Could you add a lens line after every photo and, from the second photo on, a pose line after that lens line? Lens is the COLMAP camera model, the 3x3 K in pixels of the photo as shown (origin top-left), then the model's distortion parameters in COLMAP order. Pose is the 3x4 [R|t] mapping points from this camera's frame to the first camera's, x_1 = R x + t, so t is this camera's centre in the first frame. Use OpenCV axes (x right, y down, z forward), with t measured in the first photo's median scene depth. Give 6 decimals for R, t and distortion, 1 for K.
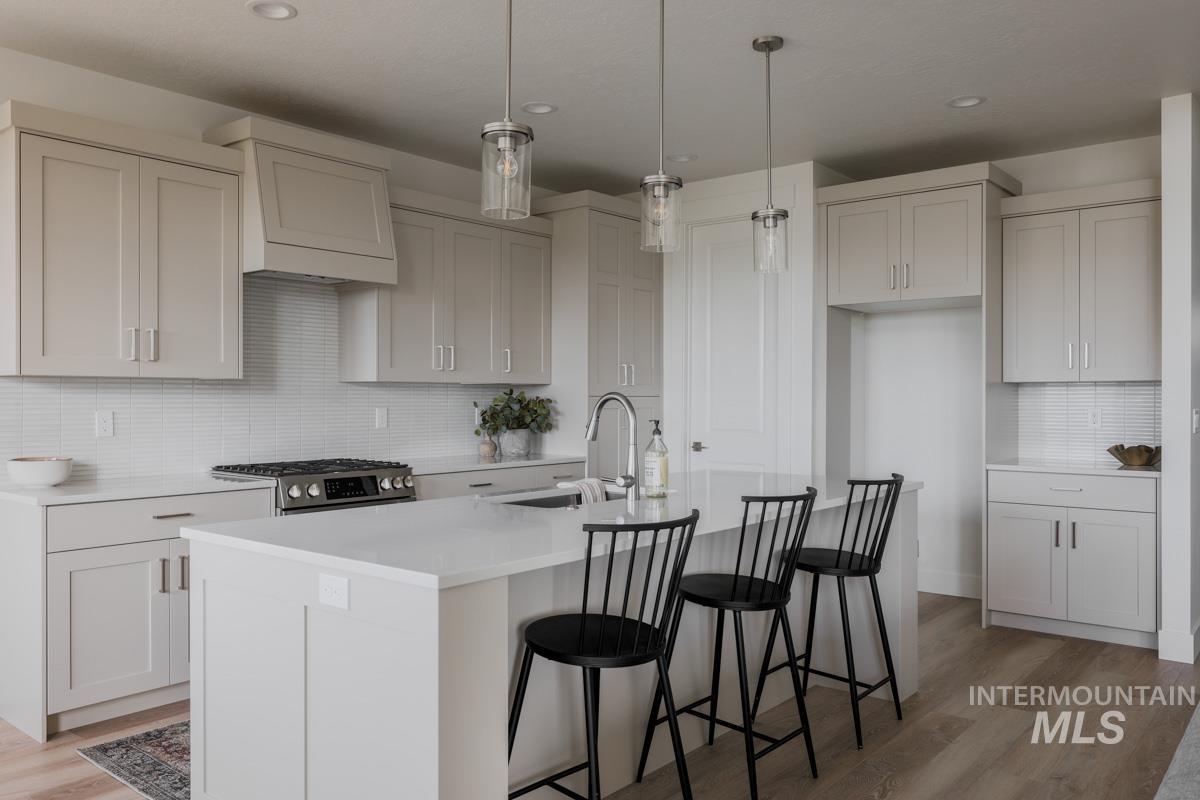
lens RADIAL K [[910.2, 0, 600.0], [0, 910.2, 400.0], [0, 0, 1]] dist [0.001916, -0.001948]
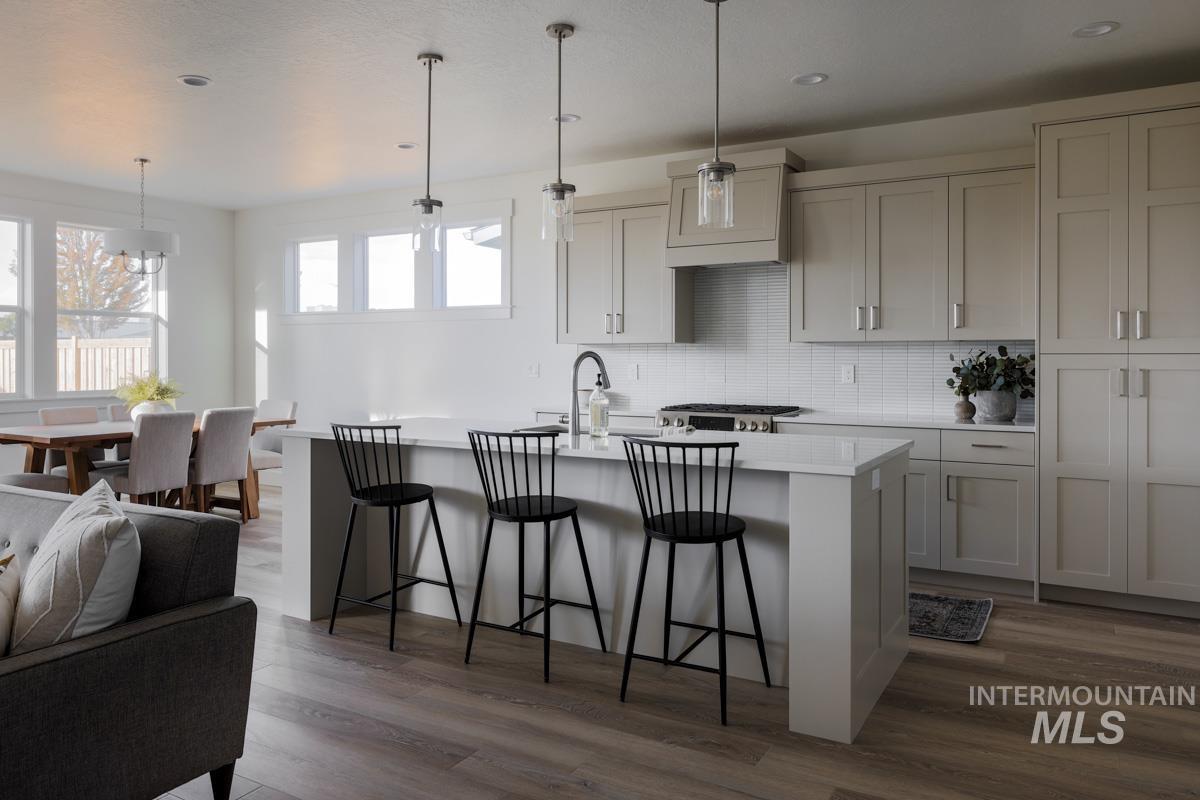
lens RADIAL K [[869.5, 0, 536.1], [0, 869.5, 361.3], [0, 0, 1]] dist [-0.001816, 0.003505]
pose [[0.129859, 0.005146, -0.991519, 0.890332], [-0.001911, 0.999986, 0.004940, -0.000360], [0.991531, 0.001253, 0.129867, 0.562085]]
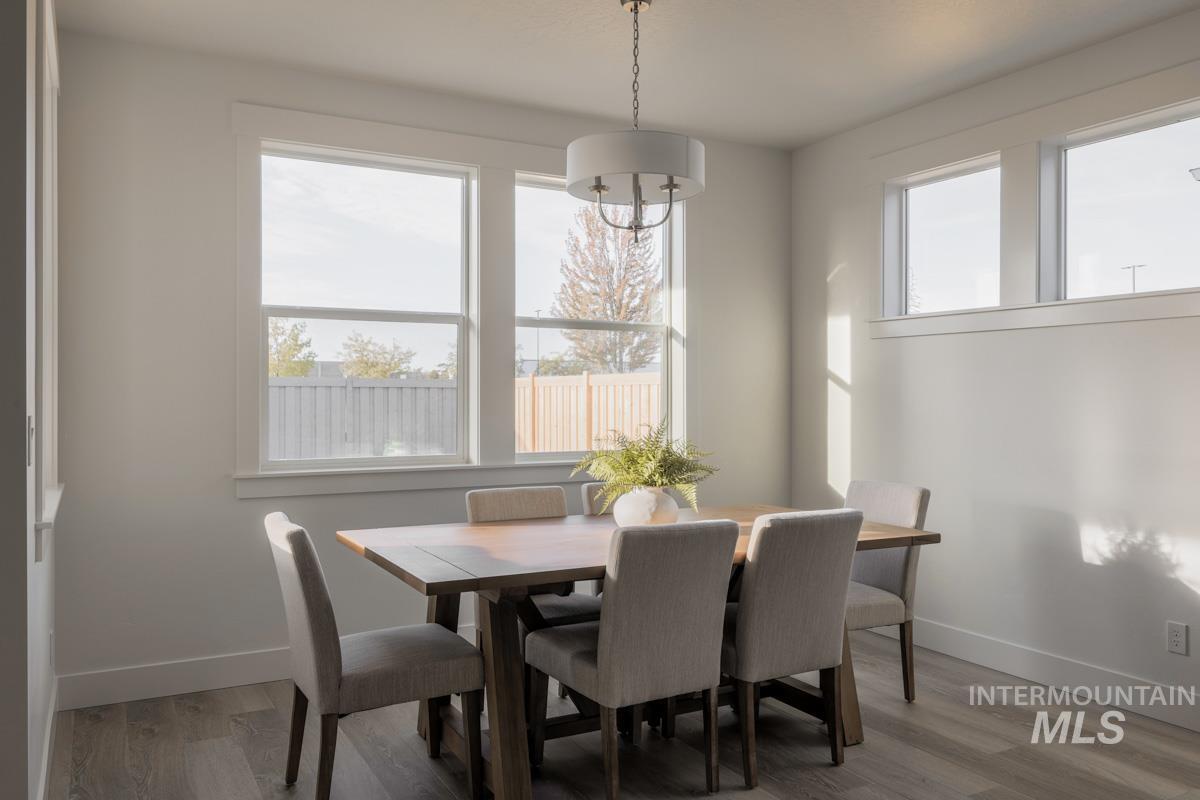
lens RADIAL K [[910.2, 0, 600.0], [0, 910.2, 400.0], [0, 0, 1]] dist [0.001916, -0.001948]
pose [[-0.364515, 0.003262, -0.931192, 0.101480], [-0.002455, 0.999987, 0.004464, 0.000596], [0.931194, 0.003914, -0.364502, 0.352689]]
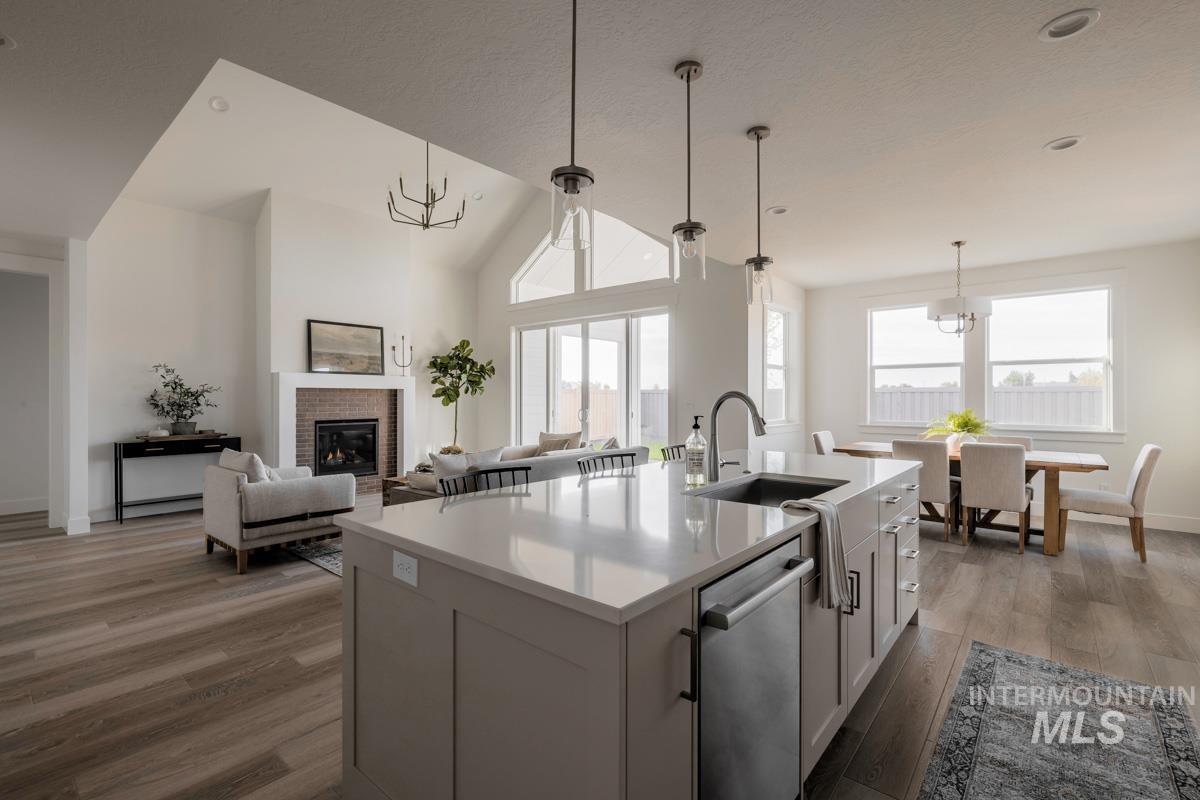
lens RADIAL K [[534.7, 0, 600.0], [0, 534.7, 400.0], [0, 0, 1]] dist [0.001571, -0.000319]
pose [[-0.999930, 0.000905, 0.011808, 0.128129], [0.000966, 0.999986, 0.005134, -0.000723], [-0.011803, 0.005145, -0.999917, 1.222158]]
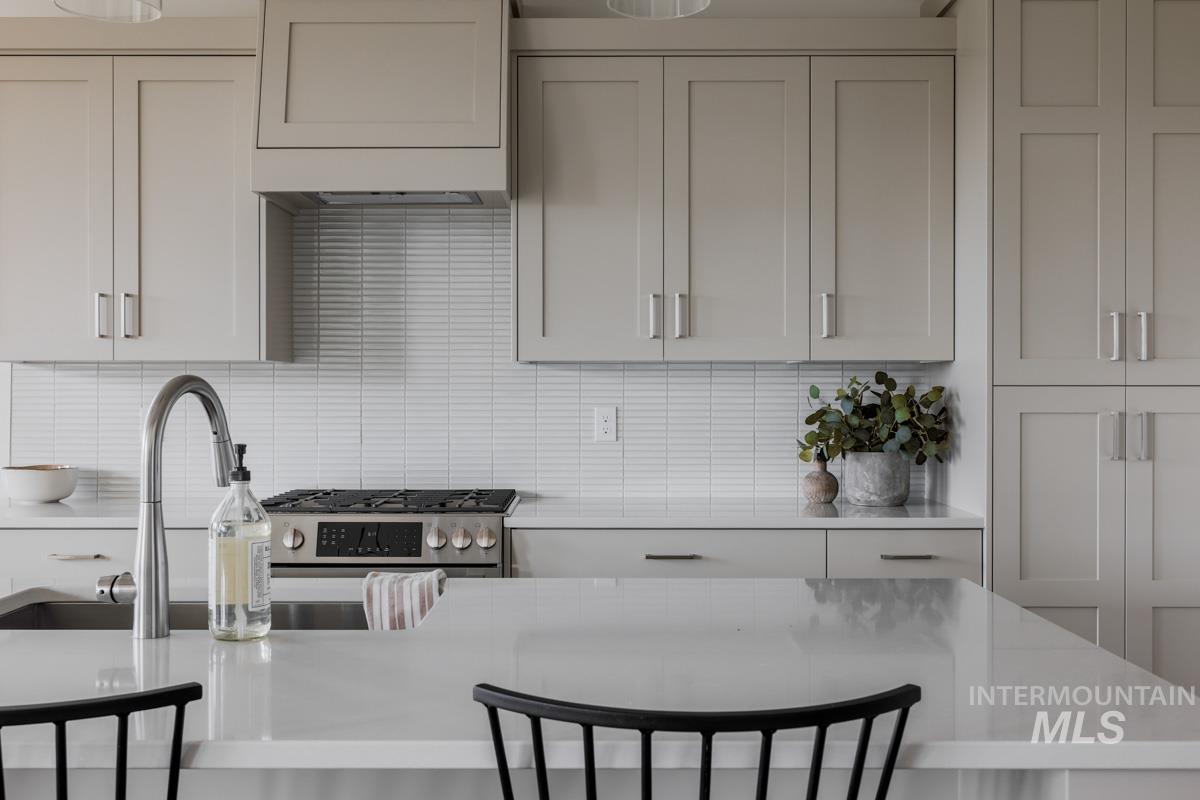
lens RADIAL K [[1244.3, 0, 600.0], [0, 1244.3, 400.0], [0, 0, 1]] dist [-0.005356, 0.006052]
pose [[0.638801, 0.006071, -0.769348, 0.429276], [-0.001379, 0.999976, 0.006746, -0.001068], [0.769371, -0.003248, 0.638794, 0.568993]]
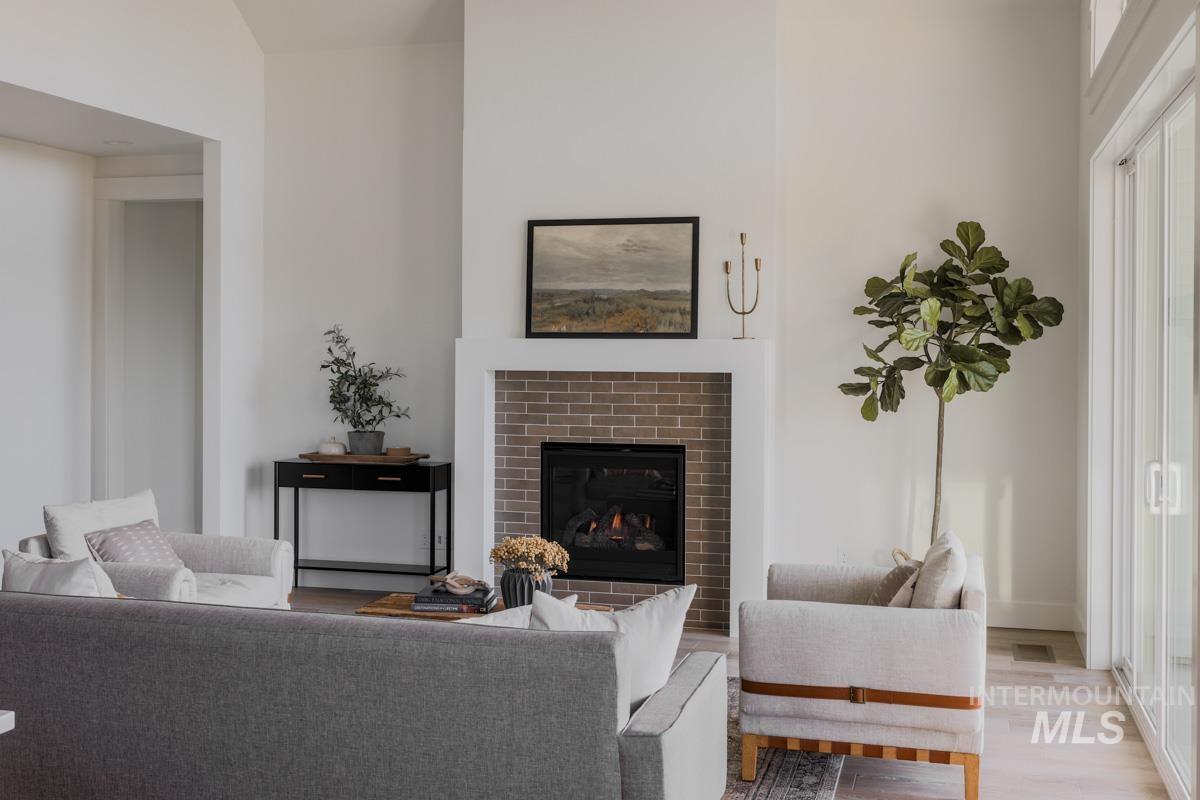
lens RADIAL K [[1318.9, 0, 556.8], [0, 1318.9, 347.6], [0, 0, 1]] dist [-0.004493, -0.009064]
pose [[-0.395082, -0.001926, 0.918644, -0.572144], [-0.003641, 0.999993, 0.000530, -0.054812], [-0.918638, -0.003136, -0.395087, 0.411189]]
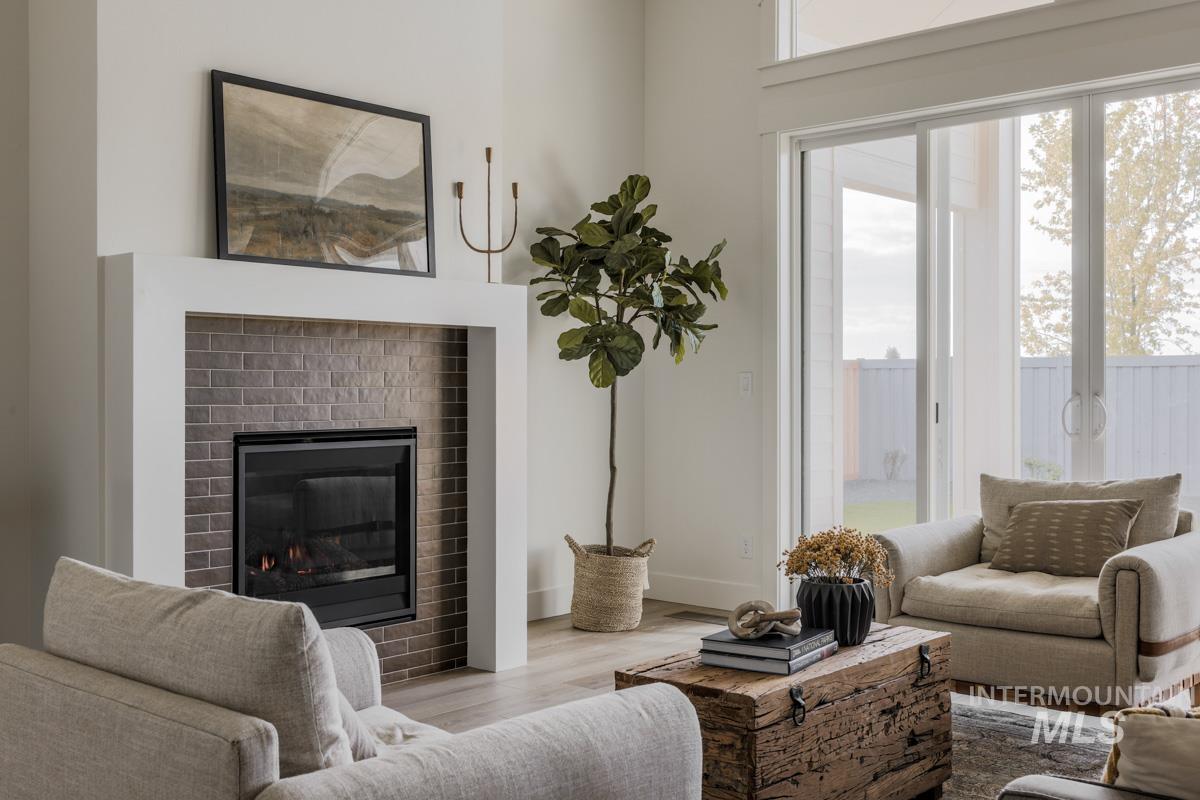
lens RADIAL K [[1244.3, 0, 600.0], [0, 1244.3, 400.0], [0, 0, 1]] dist [-0.005356, 0.006052]
pose [[-0.999144, 0.001627, 0.041340, 0.597308], [0.001982, 0.999961, 0.008552, 0.028625], [-0.041325, 0.008627, -0.999109, 0.717786]]
